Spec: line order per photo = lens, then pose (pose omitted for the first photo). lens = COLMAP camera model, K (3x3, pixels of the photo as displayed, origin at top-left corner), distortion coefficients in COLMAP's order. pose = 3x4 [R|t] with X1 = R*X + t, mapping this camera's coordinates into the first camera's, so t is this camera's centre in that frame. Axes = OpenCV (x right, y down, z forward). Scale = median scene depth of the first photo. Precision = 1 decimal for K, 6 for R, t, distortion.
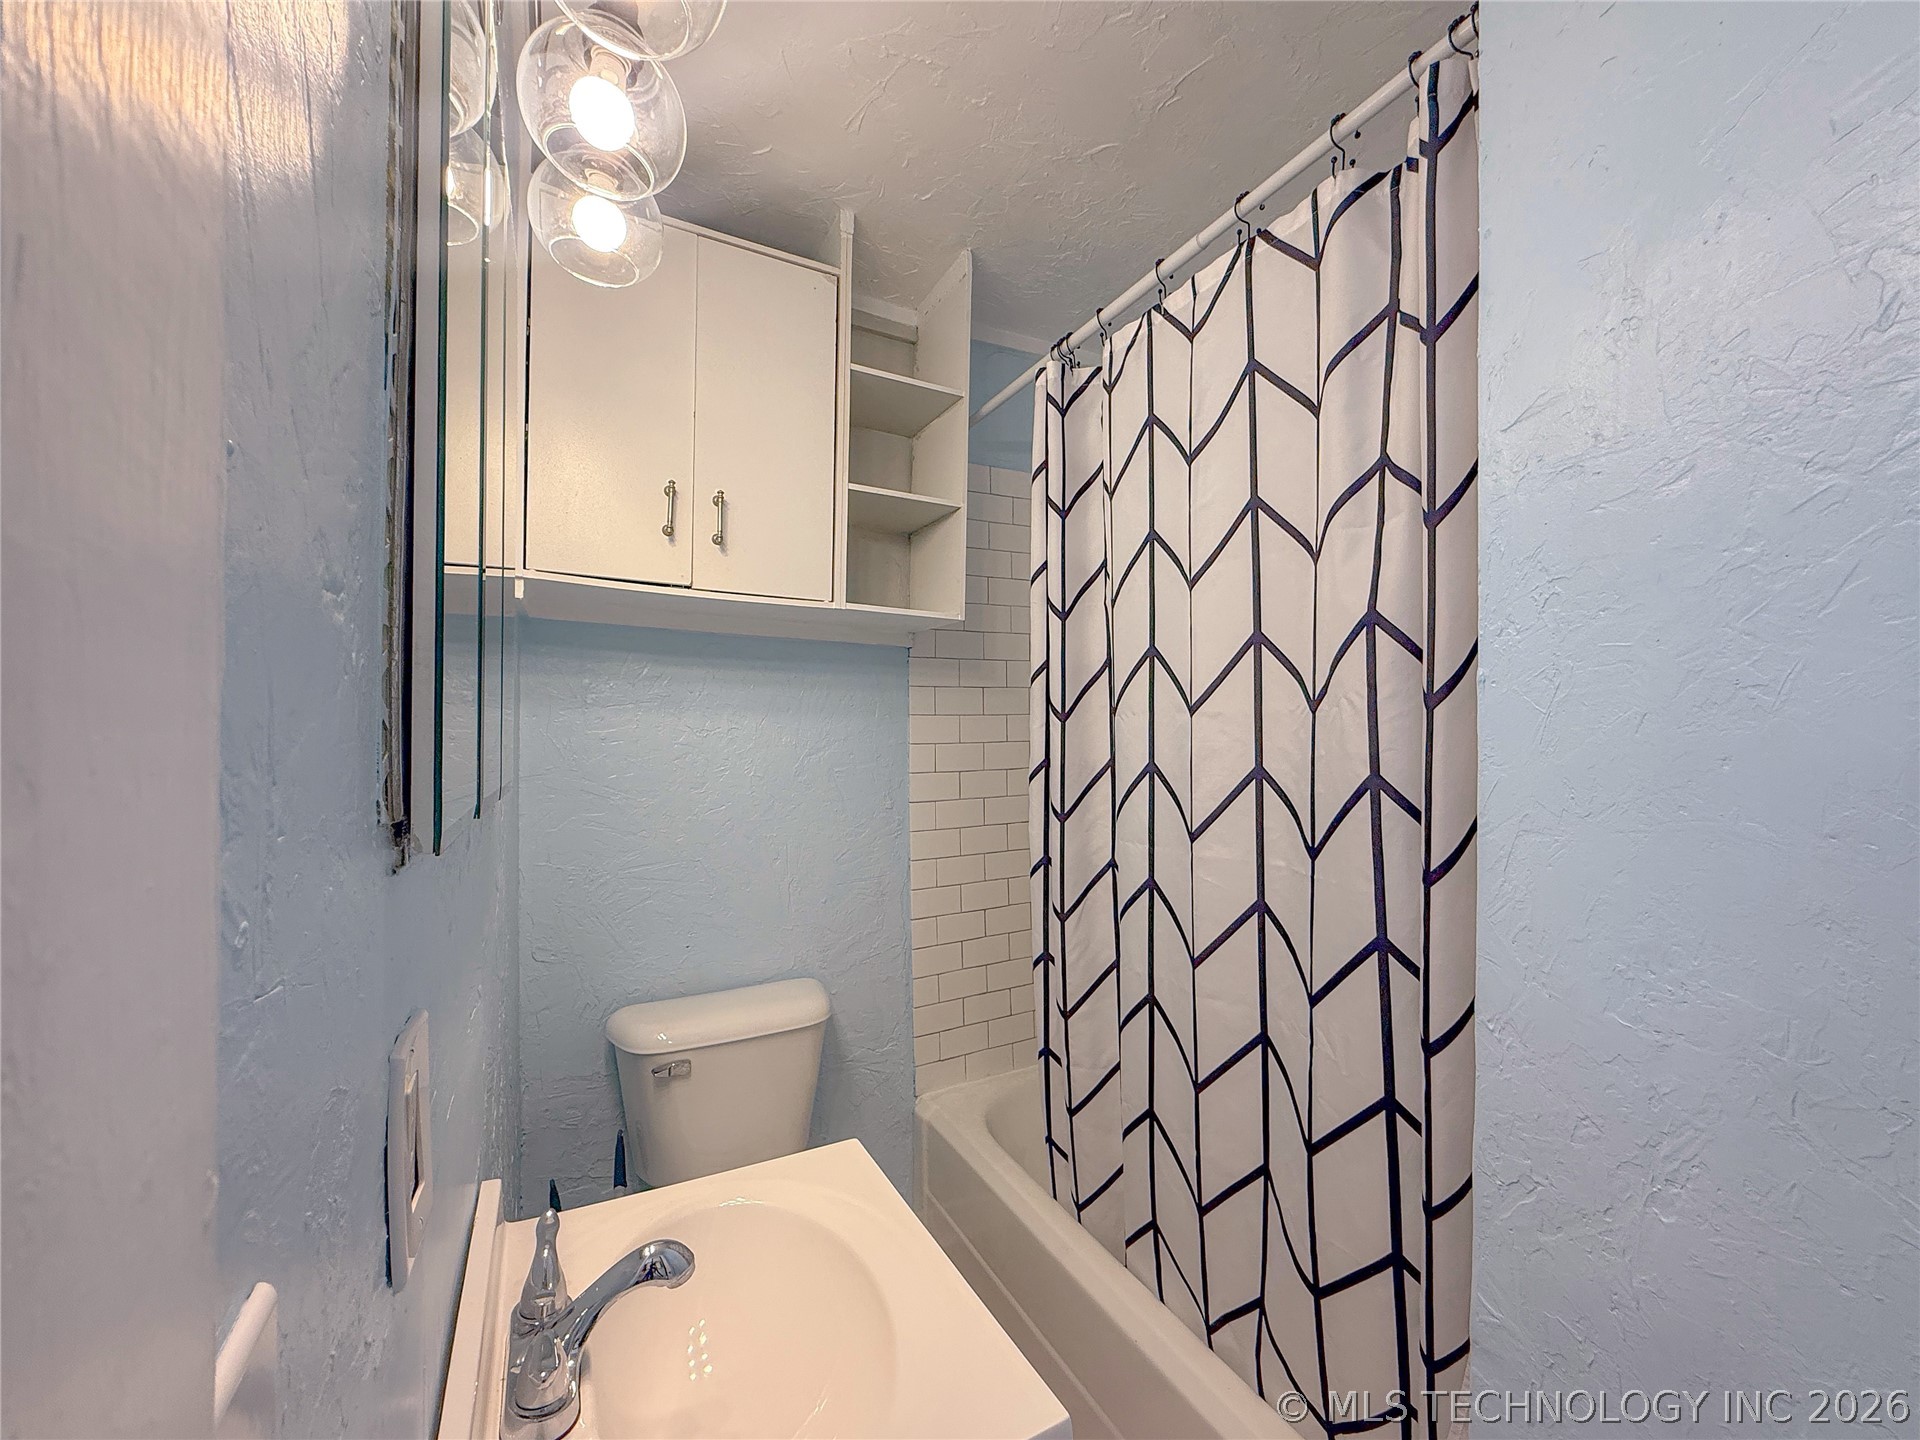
lens RADIAL K [[776.9, 0, 952.5], [0, 776.9, 720.4], [0, 0, 1]] dist [-0.000448, -0.000014]
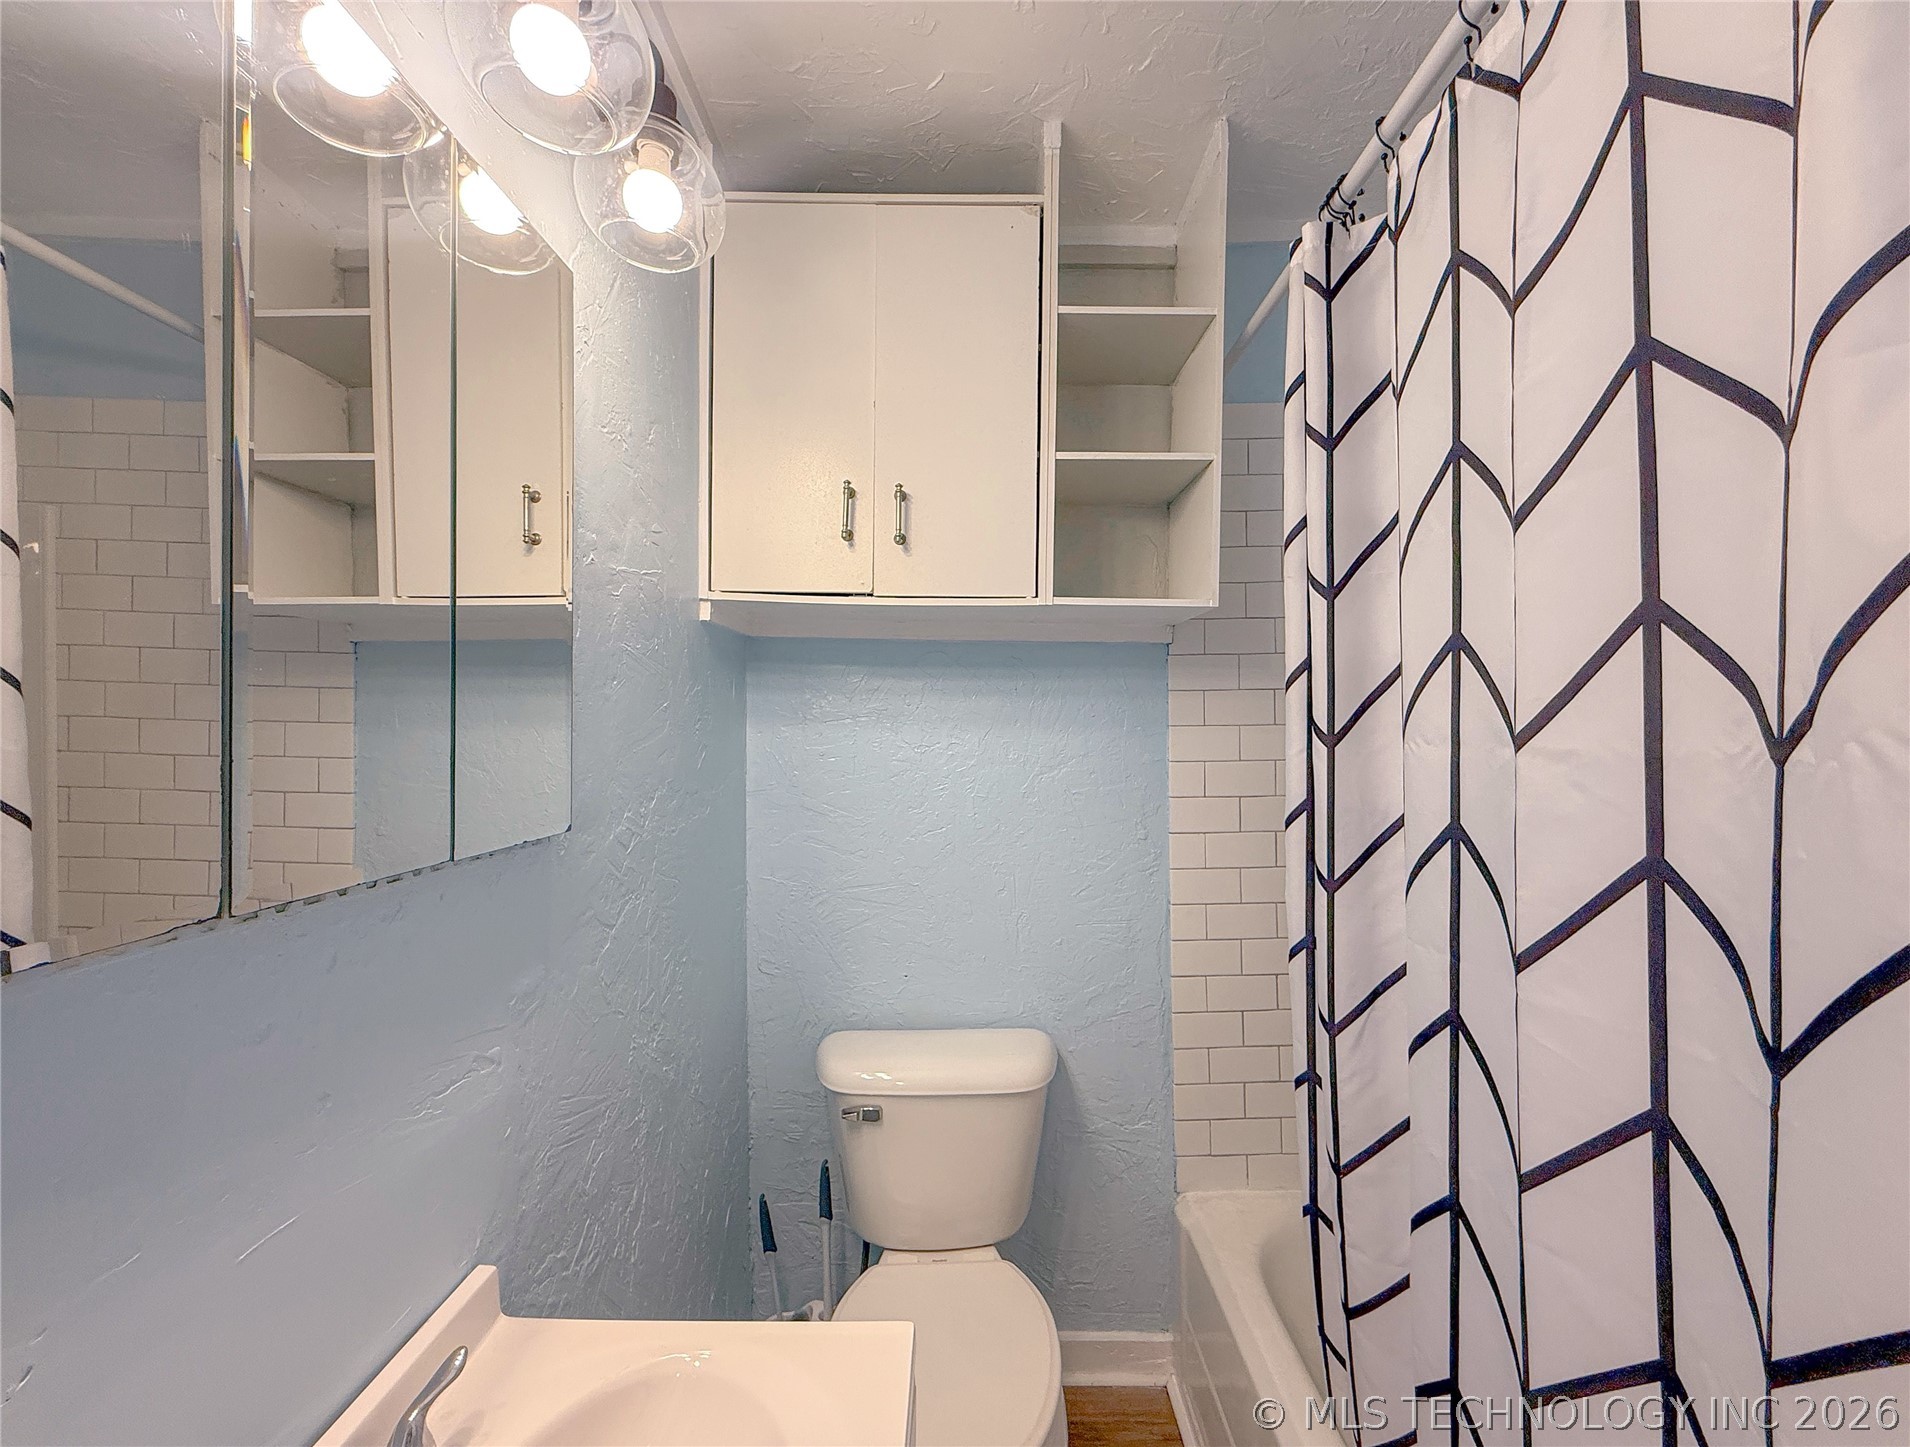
lens RADIAL K [[761.8, 0, 957.1], [0, 761.8, 719.4], [0, 0, 1]] dist [0.000104, -0.000278]
pose [[0.880613, -0.002040, -0.473831, 0.165711], [0.008194, 0.999907, 0.010923, -0.031791], [0.473765, -0.013502, 0.880548, 0.242251]]
